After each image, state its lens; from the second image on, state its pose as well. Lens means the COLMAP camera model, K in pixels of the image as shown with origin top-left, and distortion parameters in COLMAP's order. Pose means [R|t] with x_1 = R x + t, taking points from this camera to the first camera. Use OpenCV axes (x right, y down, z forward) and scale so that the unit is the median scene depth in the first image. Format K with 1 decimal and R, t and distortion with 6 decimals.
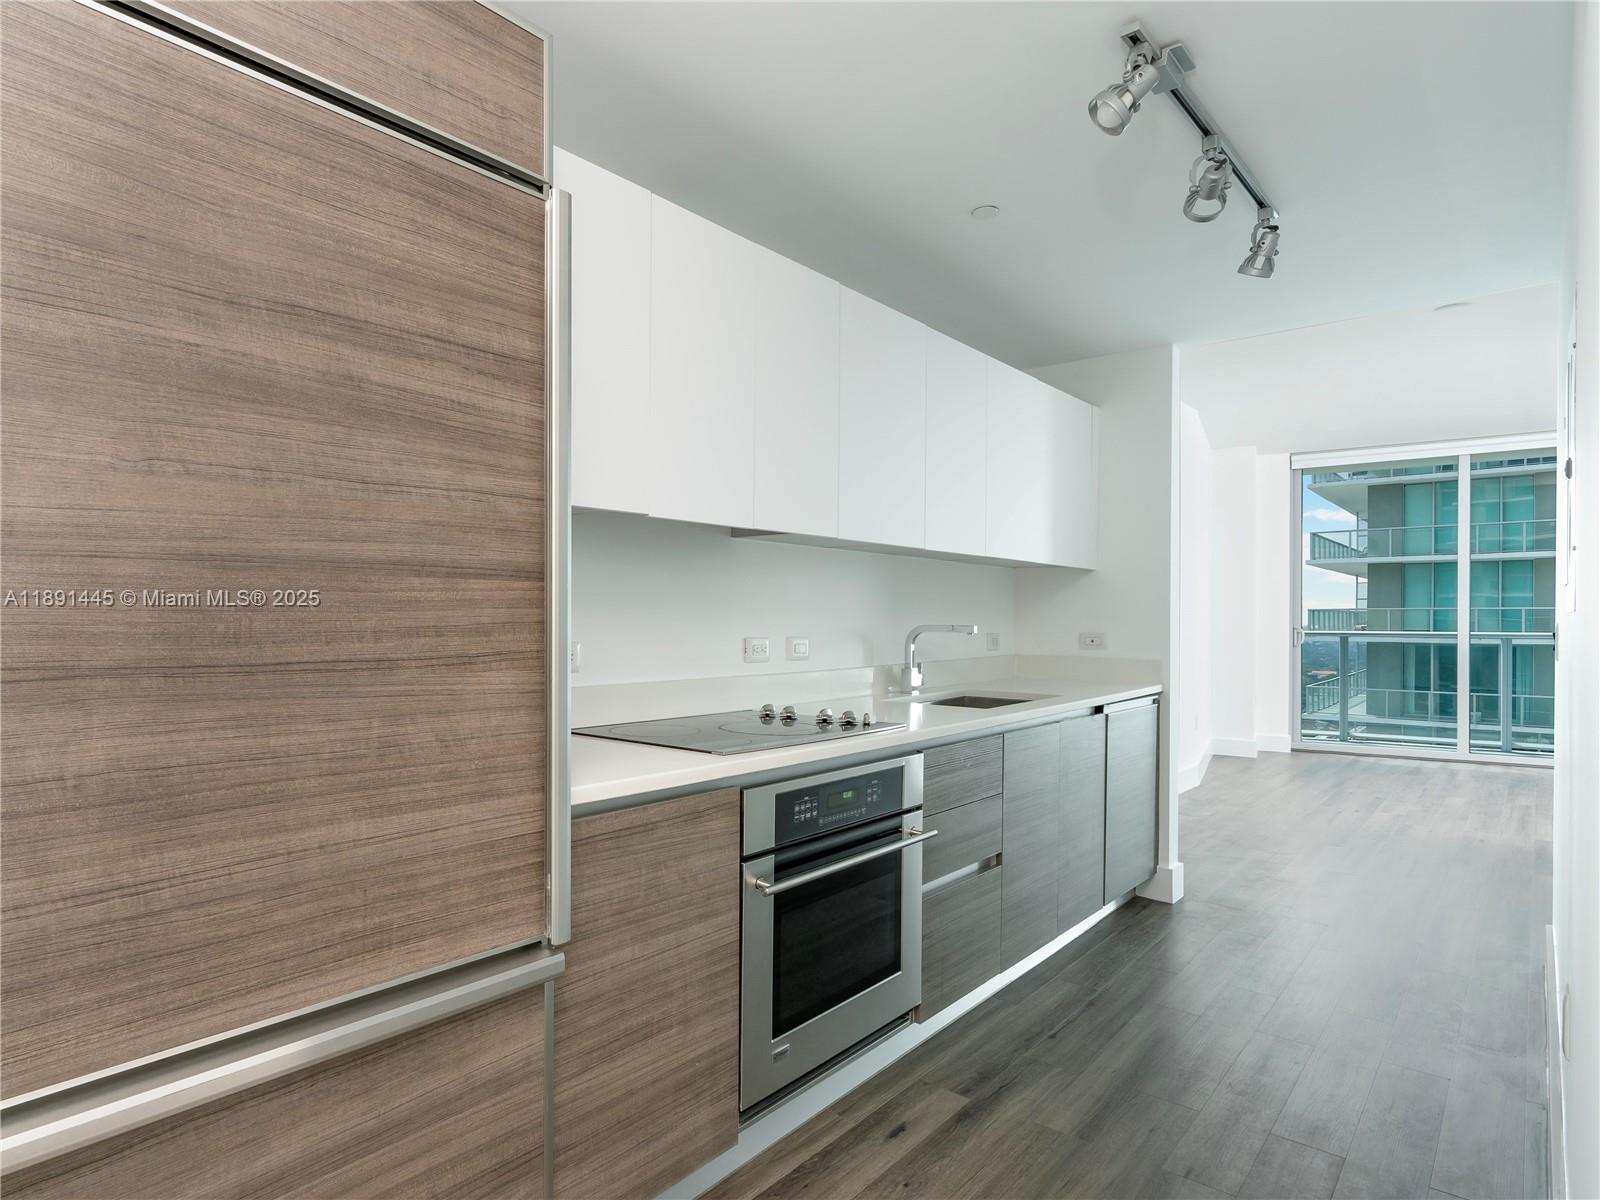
lens RADIAL K [[817.3, 0, 799.3], [0, 817.3, 607.4], [0, 0, 1]] dist [-0.002779, -0.000222]
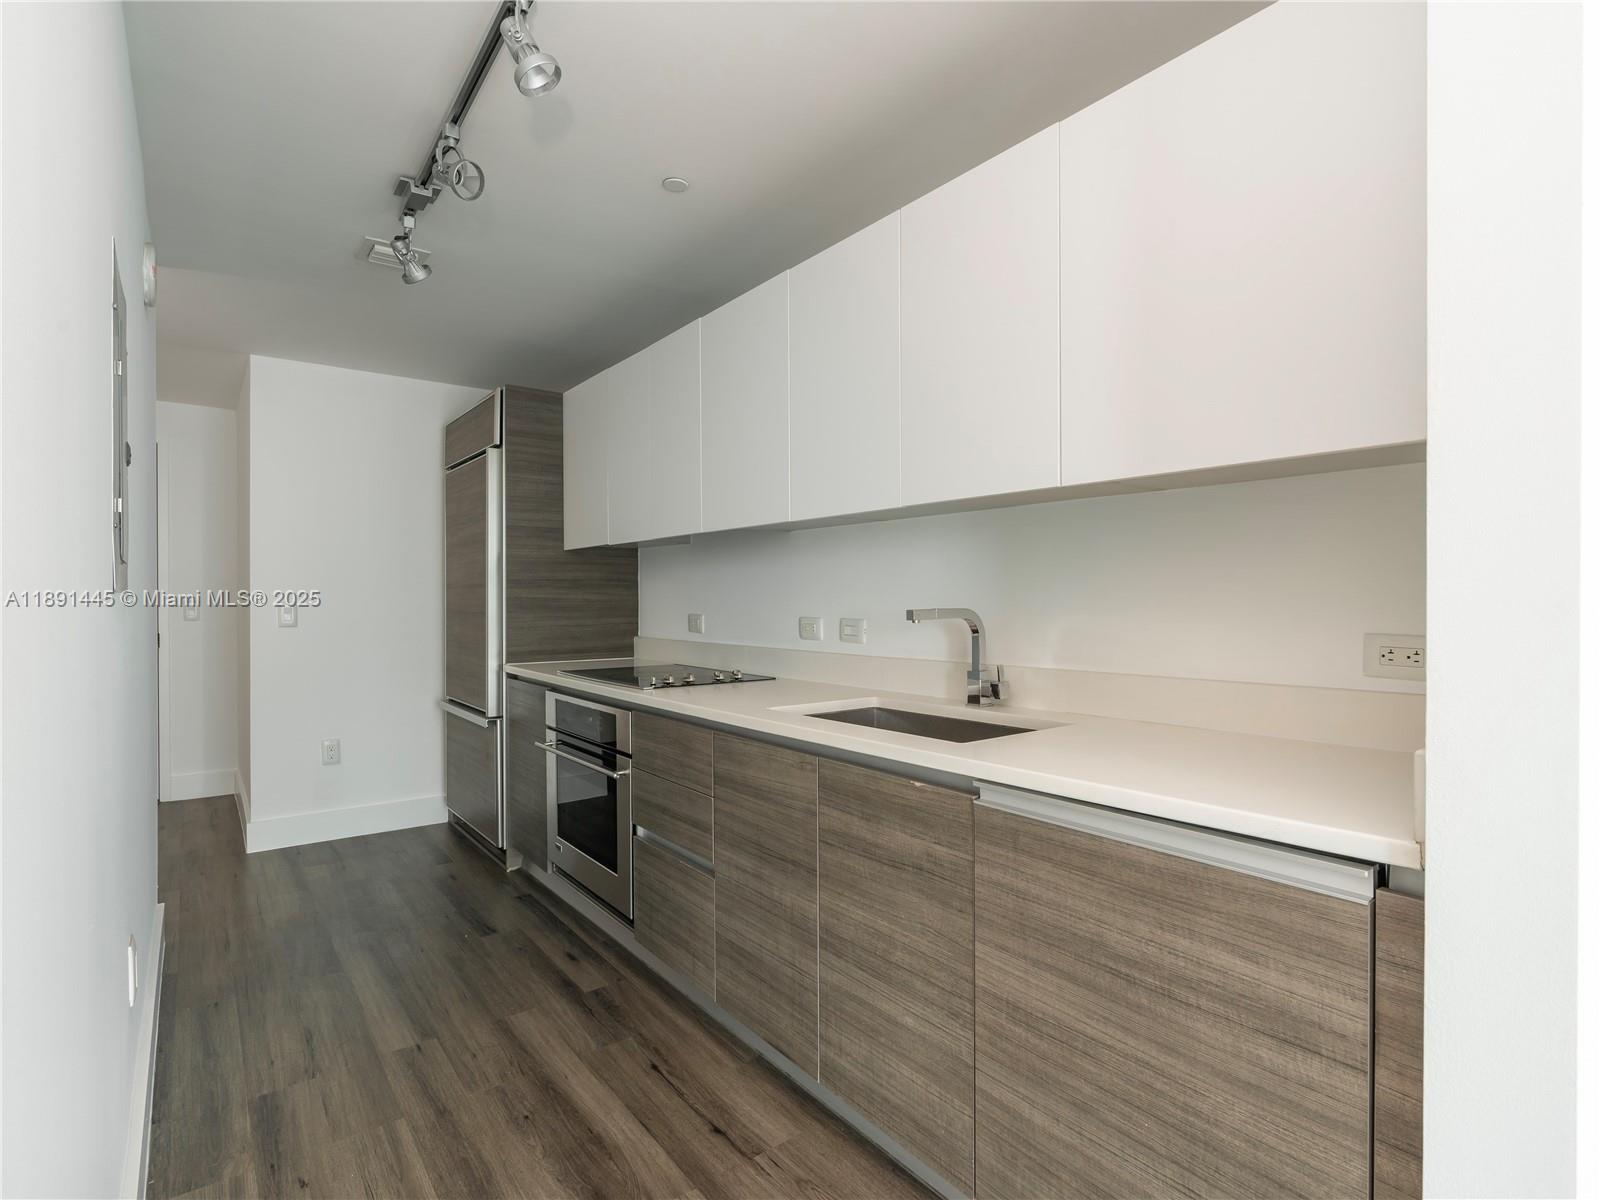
lens RADIAL K [[874.3, 0, 800.0], [0, 874.3, 600.0], [0, 0, 1]] dist [-0.004948, -0.000789]
pose [[-0.221716, -0.004570, -0.975100, 1.422387], [0.010160, 0.999924, -0.006997, 0.028320], [0.975058, -0.011458, -0.221653, 1.617318]]
